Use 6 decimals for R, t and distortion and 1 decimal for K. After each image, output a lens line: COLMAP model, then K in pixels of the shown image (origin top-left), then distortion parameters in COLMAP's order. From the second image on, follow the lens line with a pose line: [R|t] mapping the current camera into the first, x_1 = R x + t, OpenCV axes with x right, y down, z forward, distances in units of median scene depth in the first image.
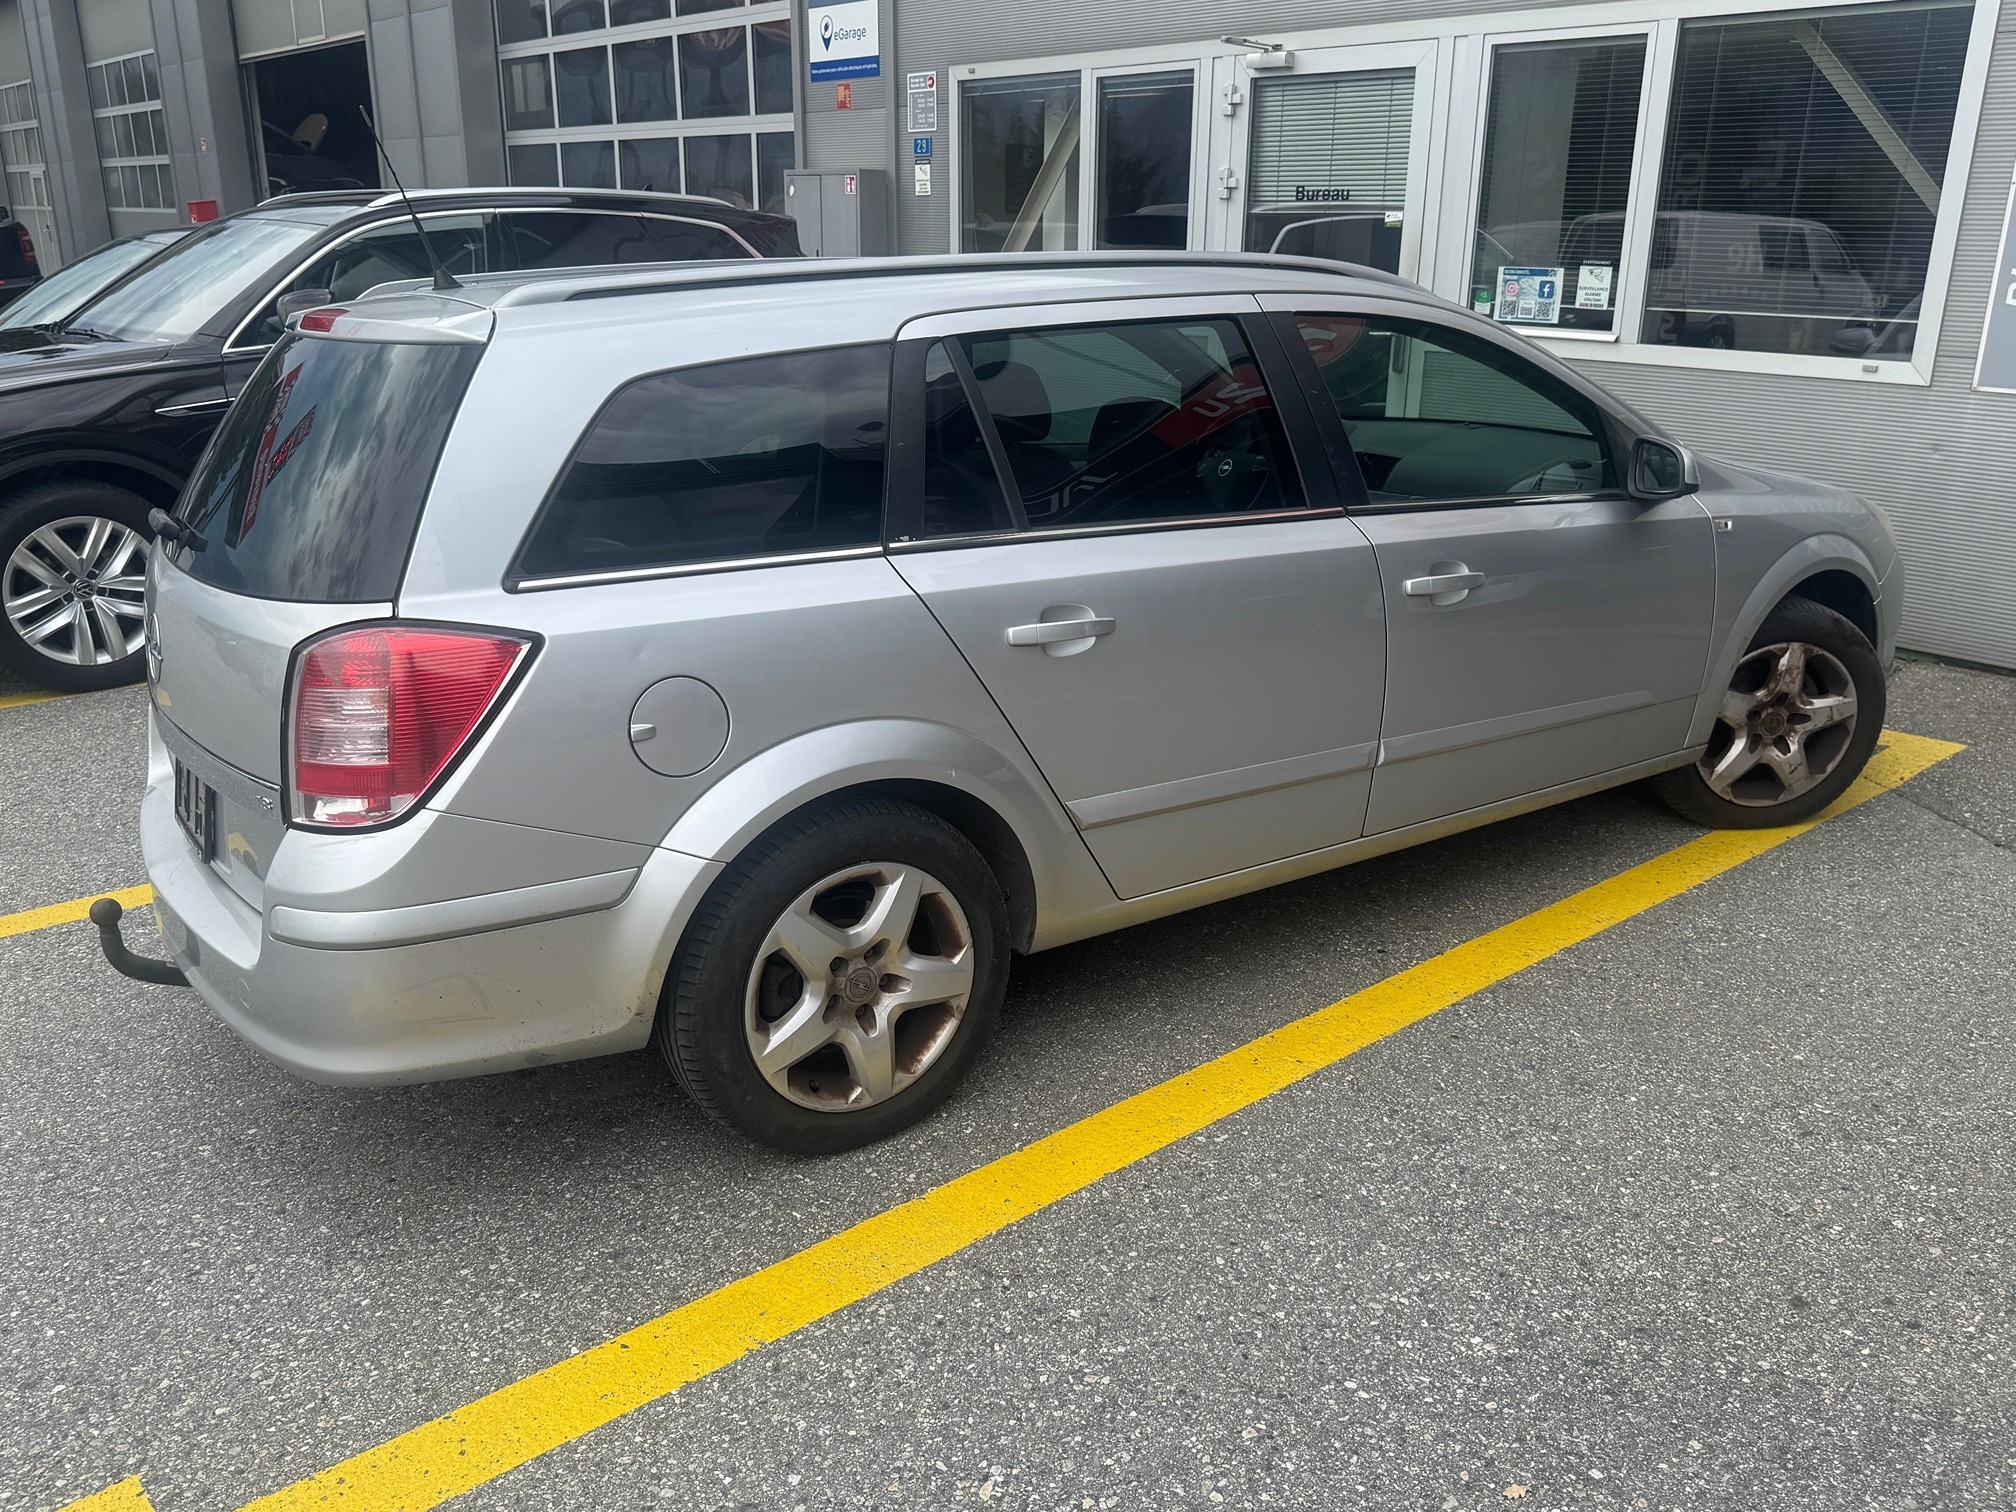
lens RADIAL K [[1616.4, 0, 999.1], [0, 1616.4, 763.3], [0, 0, 1]] dist [0.050406, -0.052009]
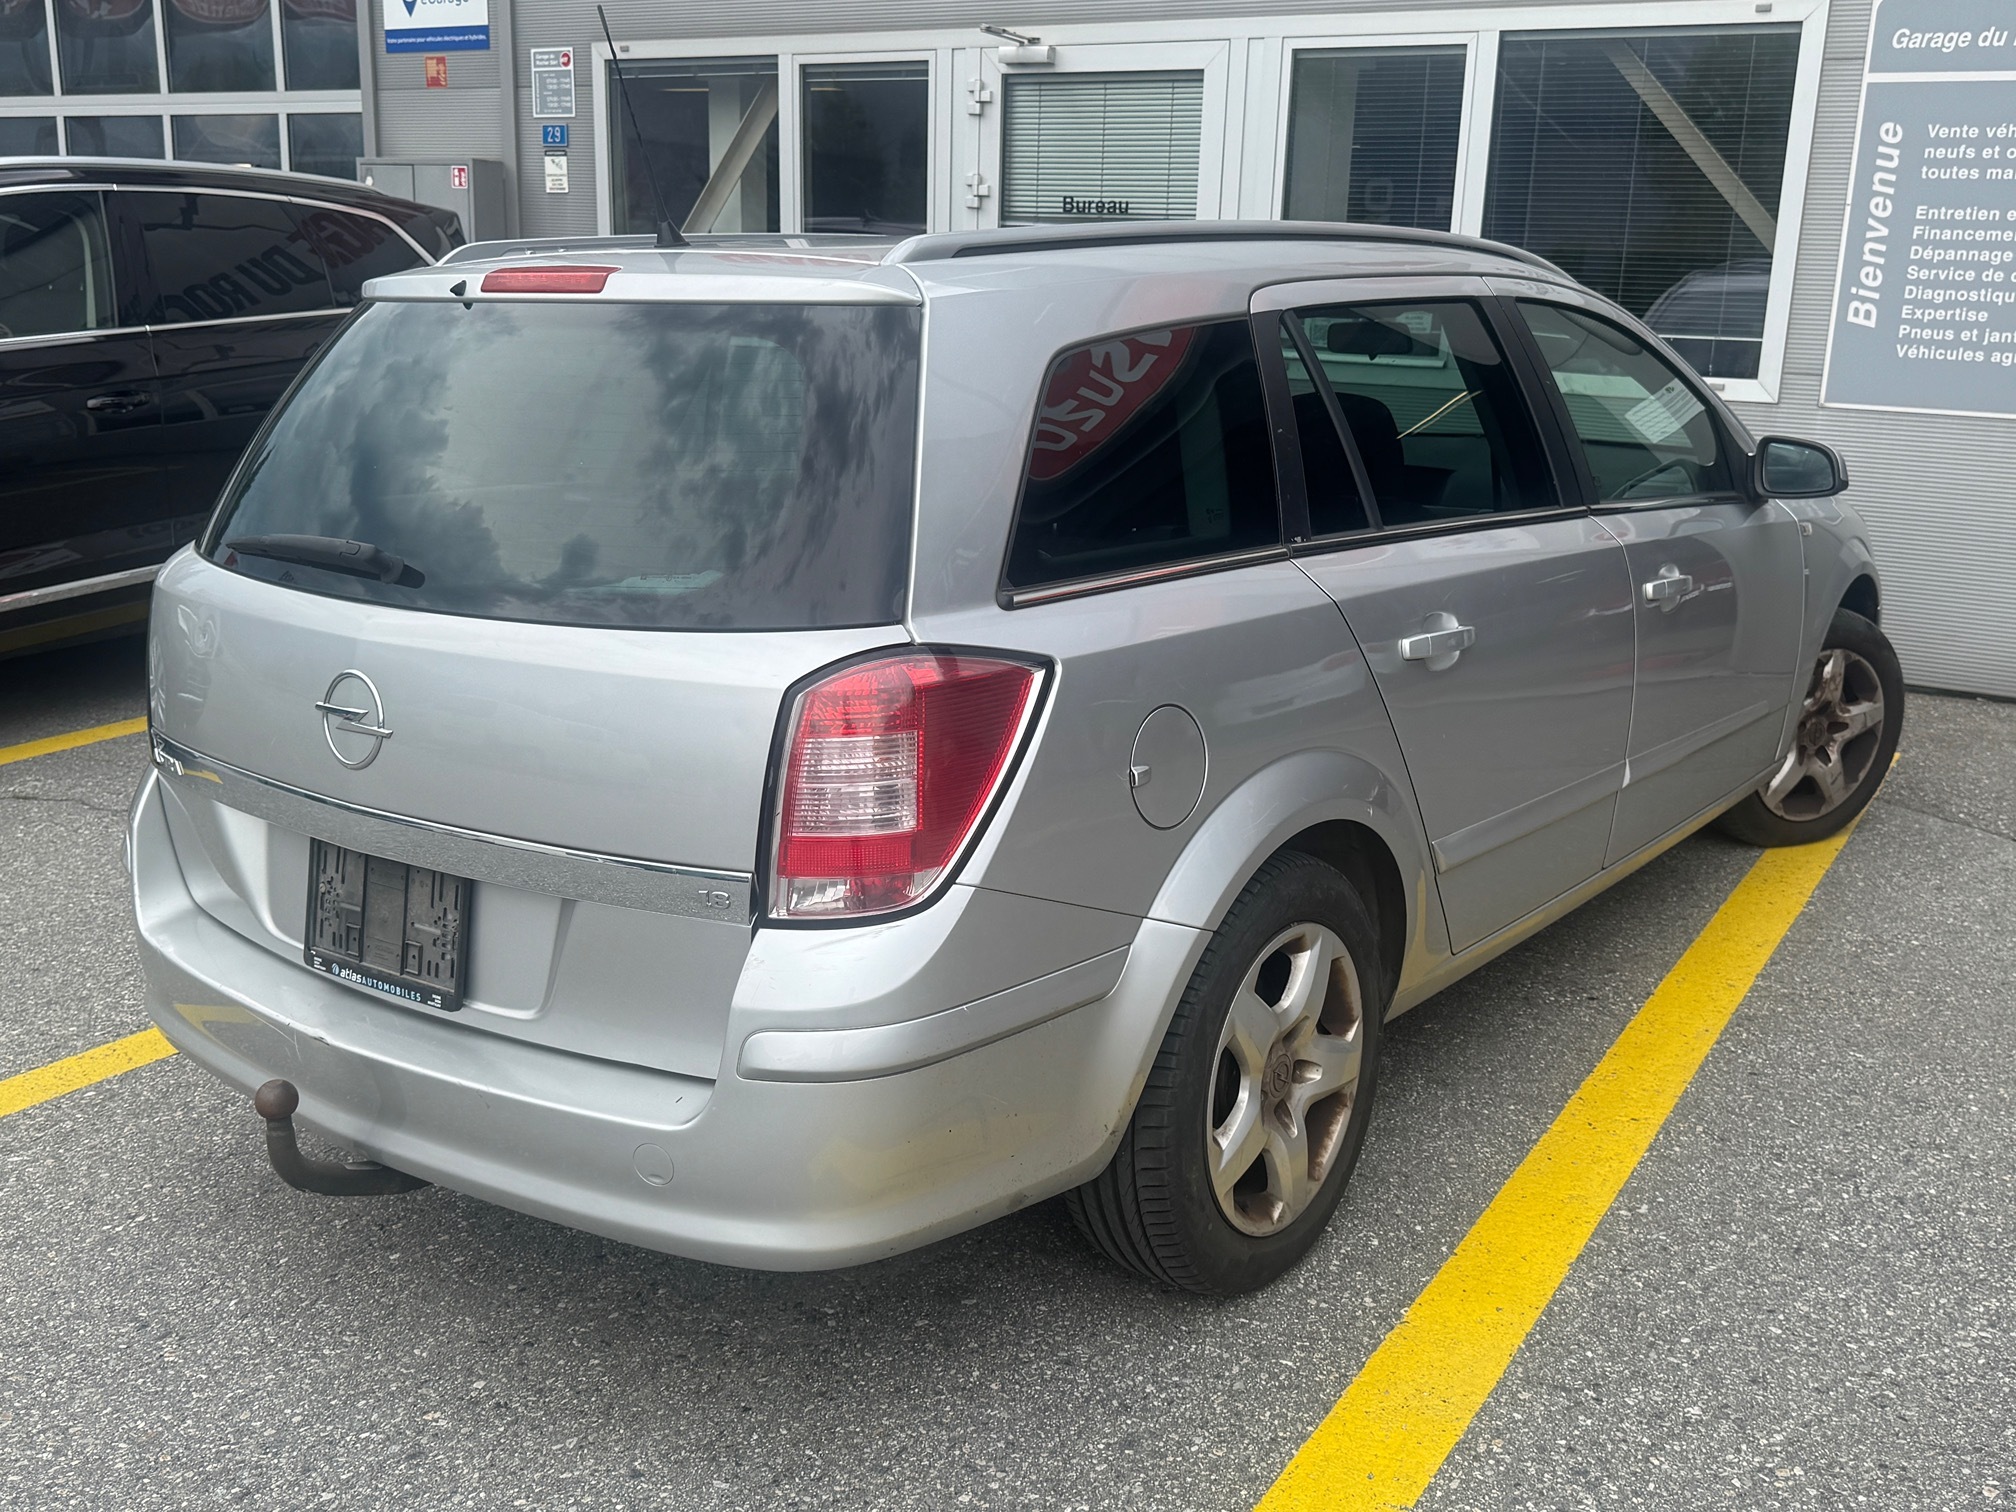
lens RADIAL K [[1908.3, 0, 1014.5], [0, 1908.3, 748.7], [0, 0, 1]] dist [0.026389, 0.000000]
pose [[0.945883, -0.060678, 0.318786, -0.362191], [0.082732, 0.994992, -0.056091, 0.009526], [-0.313786, 0.079429, 0.946166, 0.073852]]
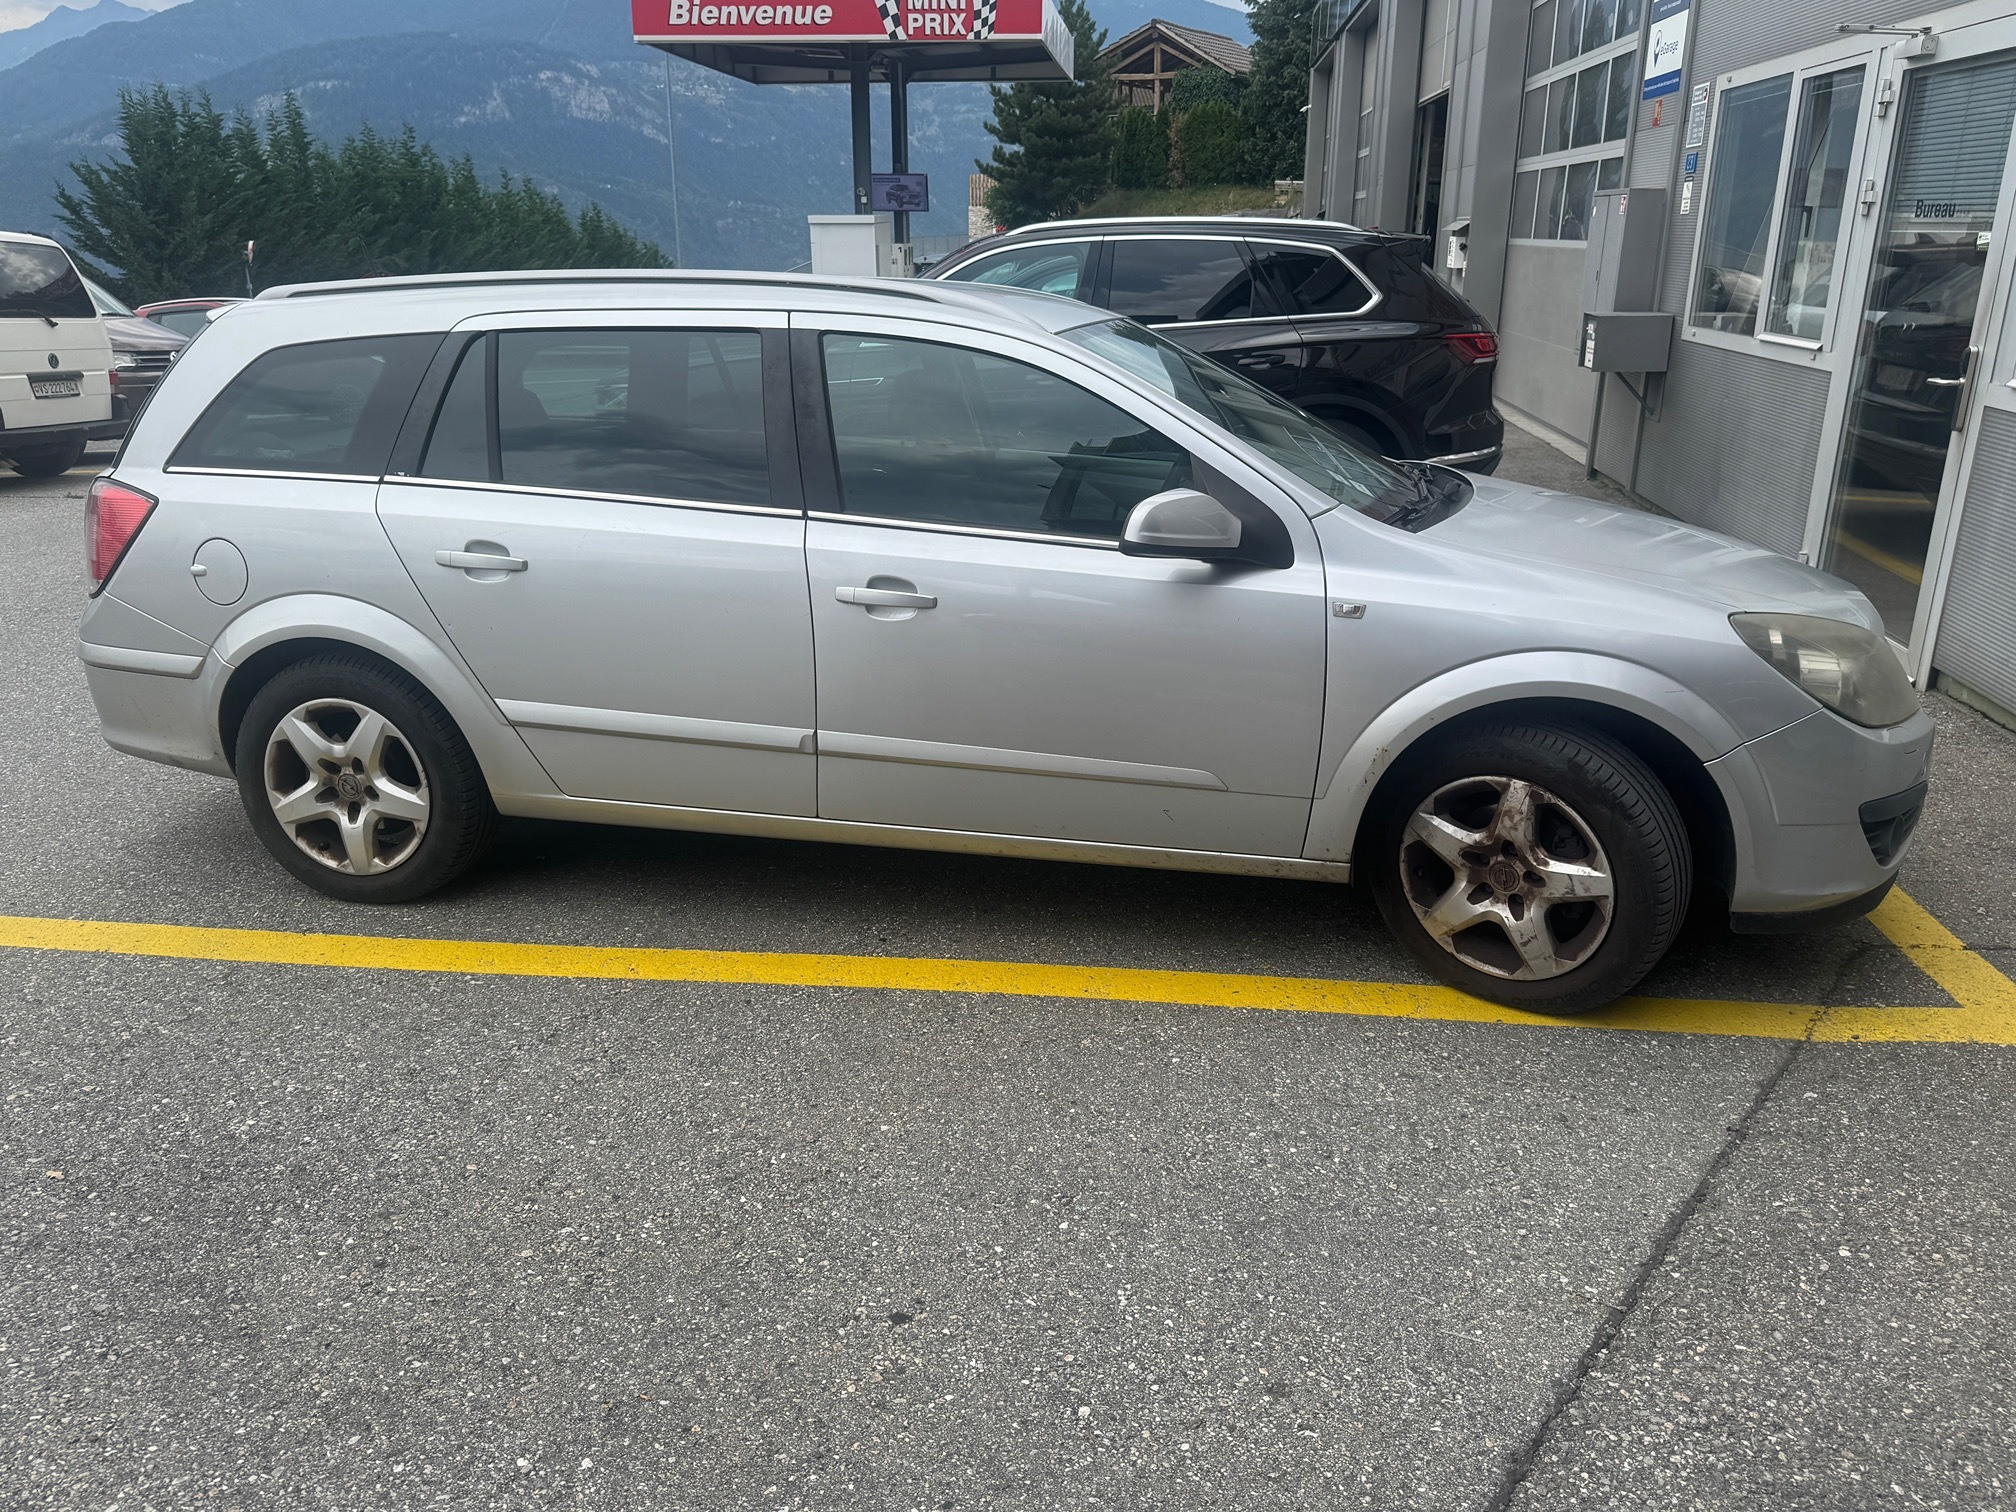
lens RADIAL K [[1535.9, 0, 1005.9], [0, 1535.9, 758.5], [0, 0, 1]] dist [0.040217, -0.021427]
pose [[0.689582, 0.229407, -0.686912, 0.861673], [-0.230542, 0.968696, 0.092076, -0.099458], [0.686532, 0.094868, 0.720884, 0.293903]]
